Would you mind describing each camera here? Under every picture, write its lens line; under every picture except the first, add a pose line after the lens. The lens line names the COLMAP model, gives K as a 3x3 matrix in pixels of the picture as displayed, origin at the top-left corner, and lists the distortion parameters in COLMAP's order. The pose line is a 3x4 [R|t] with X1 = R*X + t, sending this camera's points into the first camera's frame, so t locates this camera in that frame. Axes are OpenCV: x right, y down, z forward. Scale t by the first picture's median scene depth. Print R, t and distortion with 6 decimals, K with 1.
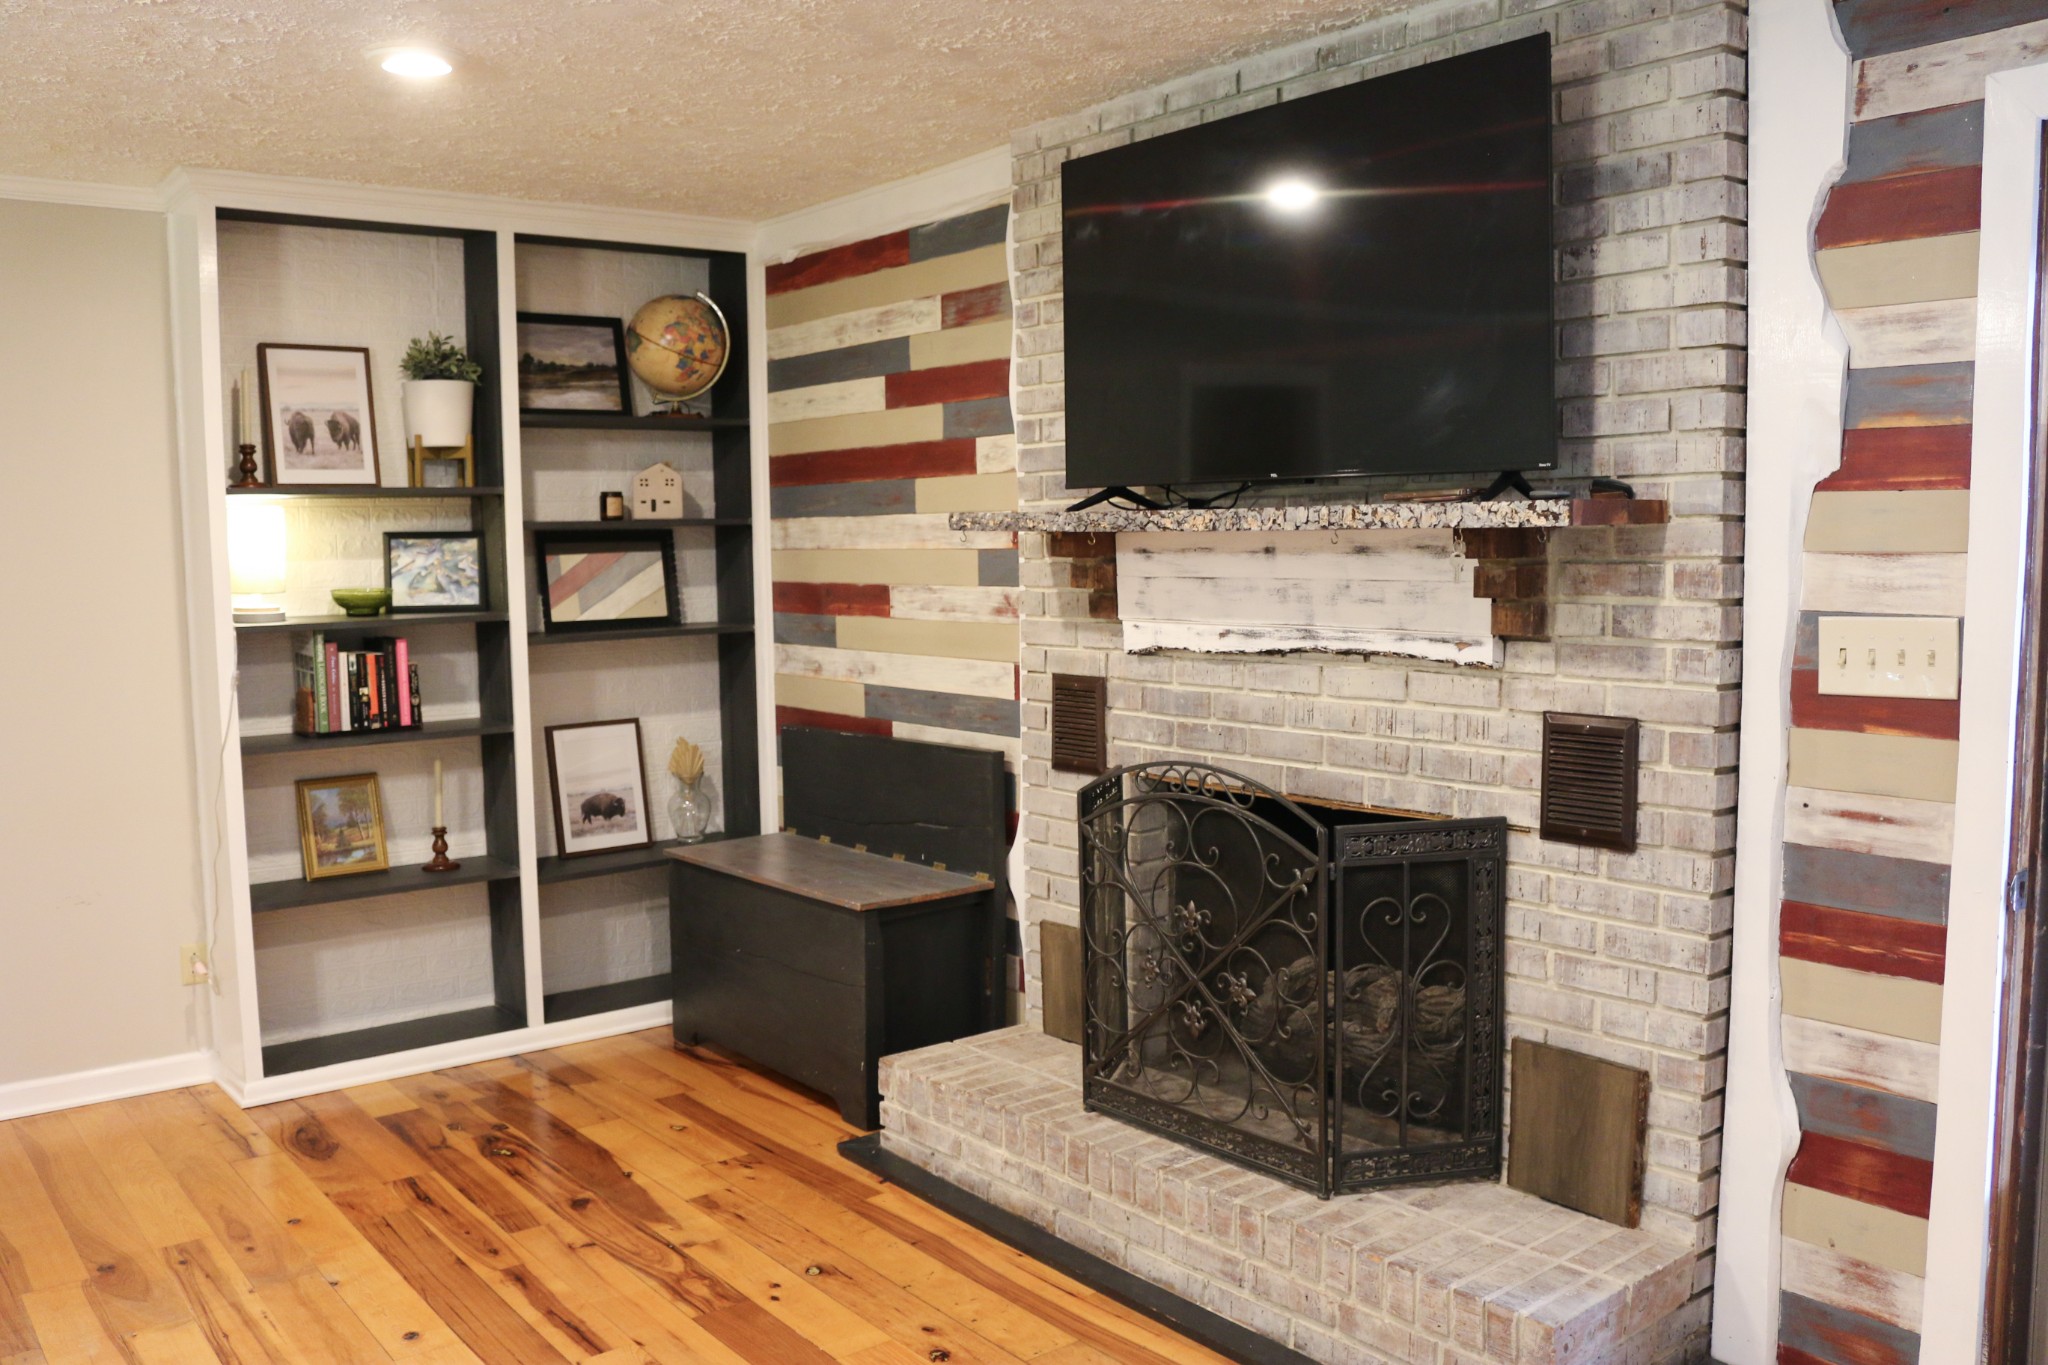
lens RADIAL K [[1697.4, 0, 1024.0], [0, 1697.4, 682.5], [0, 0, 1]] dist [-0.167728, 0.148080]
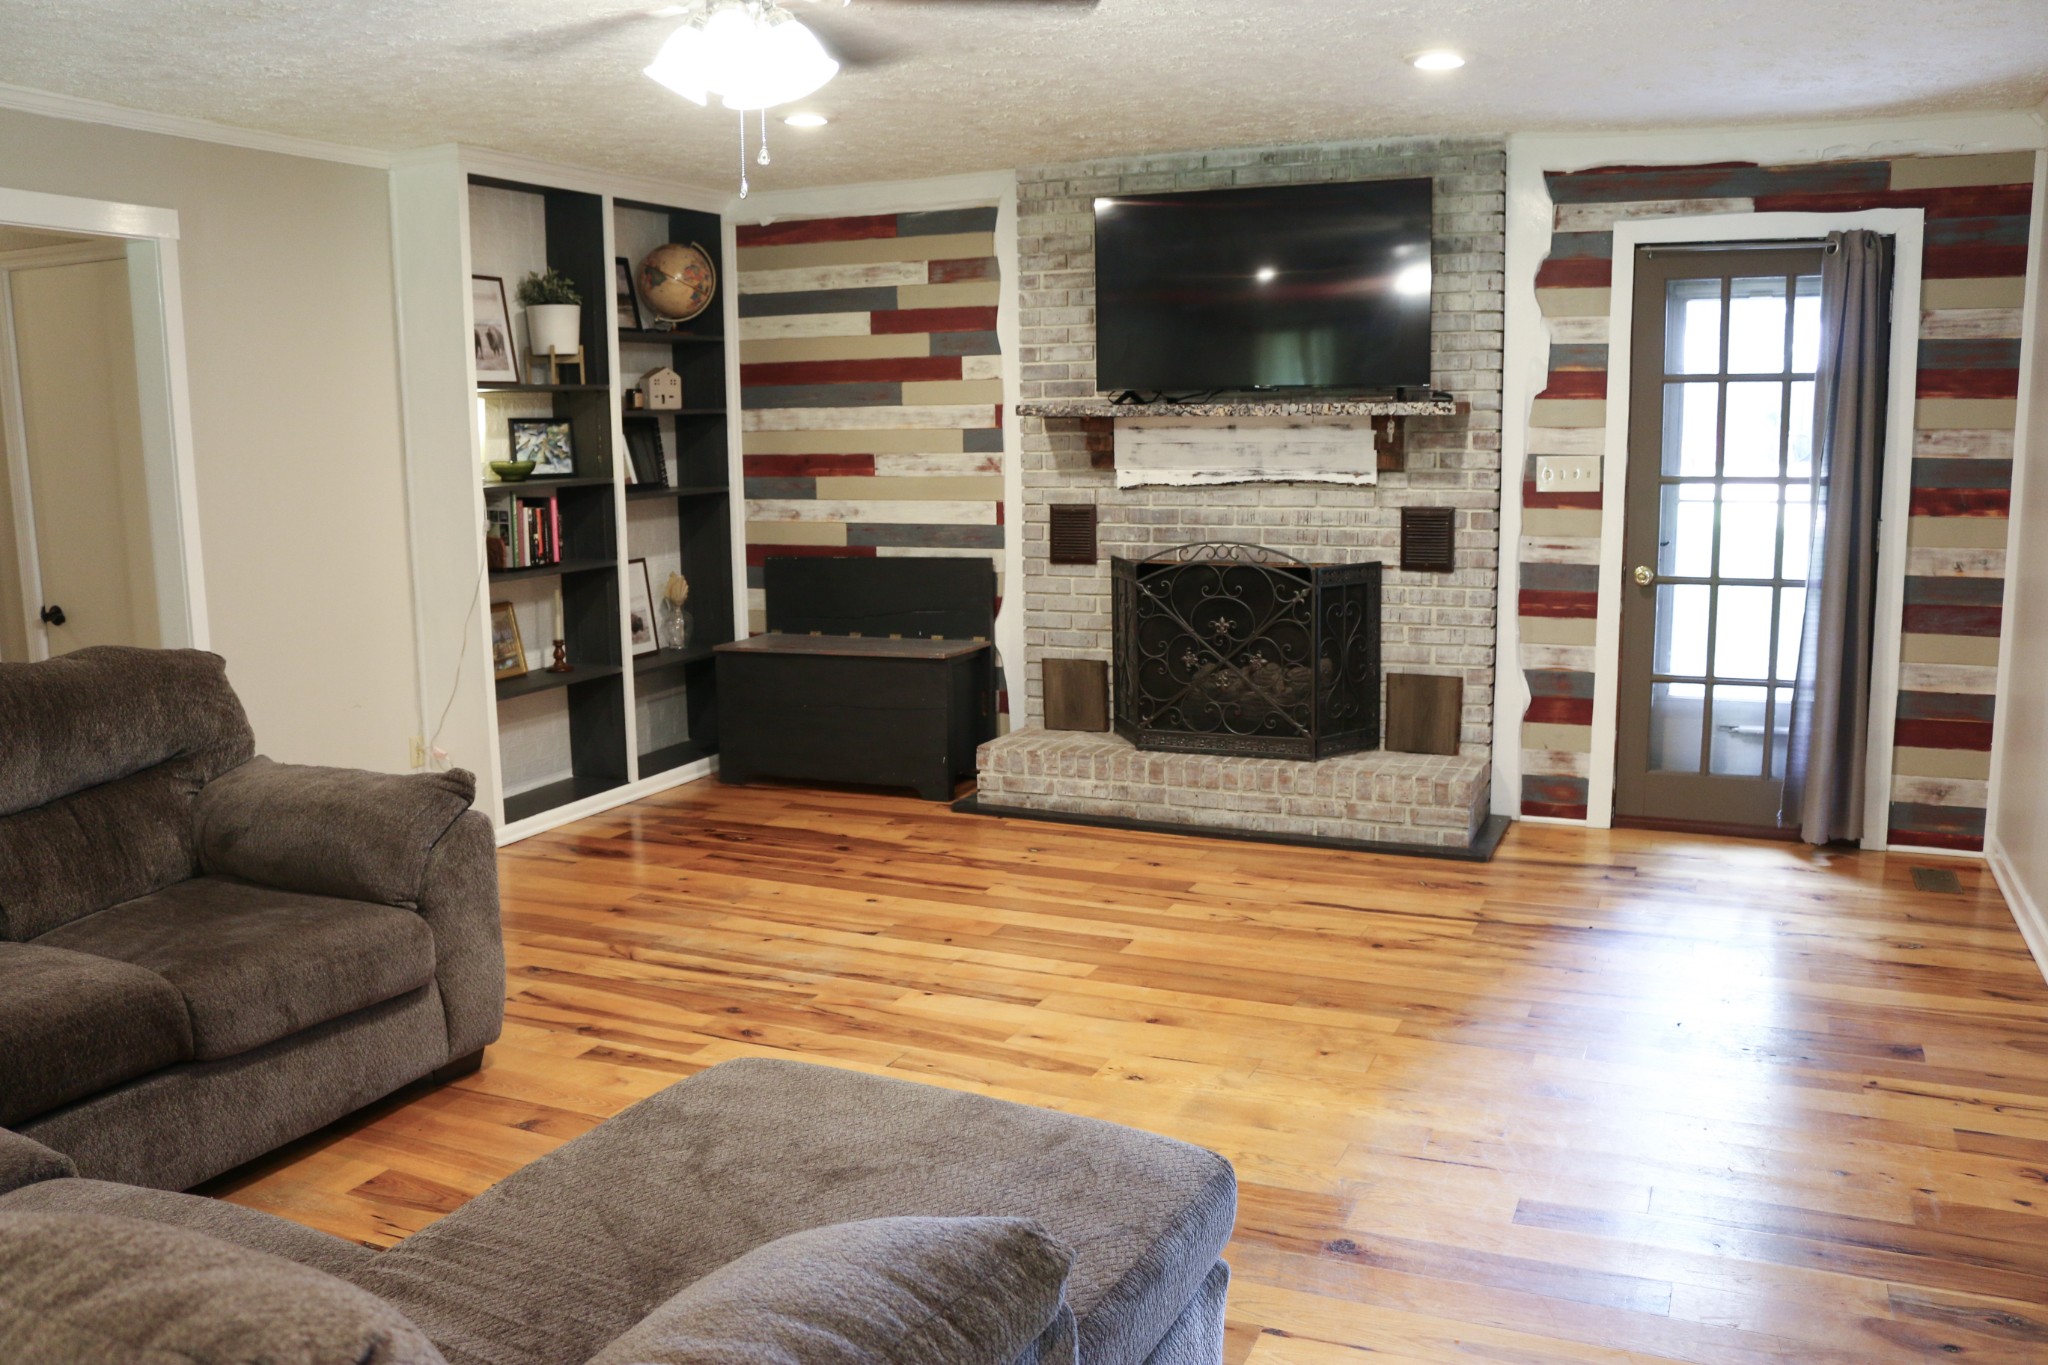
lens RADIAL K [[1697.4, 0, 1024.0], [0, 1697.4, 682.5], [0, 0, 1]] dist [-0.167728, 0.148080]
pose [[0.886585, -0.069333, 0.457339, -0.885227], [0.041008, 0.996591, 0.071589, 0.055497], [-0.460744, -0.044715, 0.886406, -0.509565]]
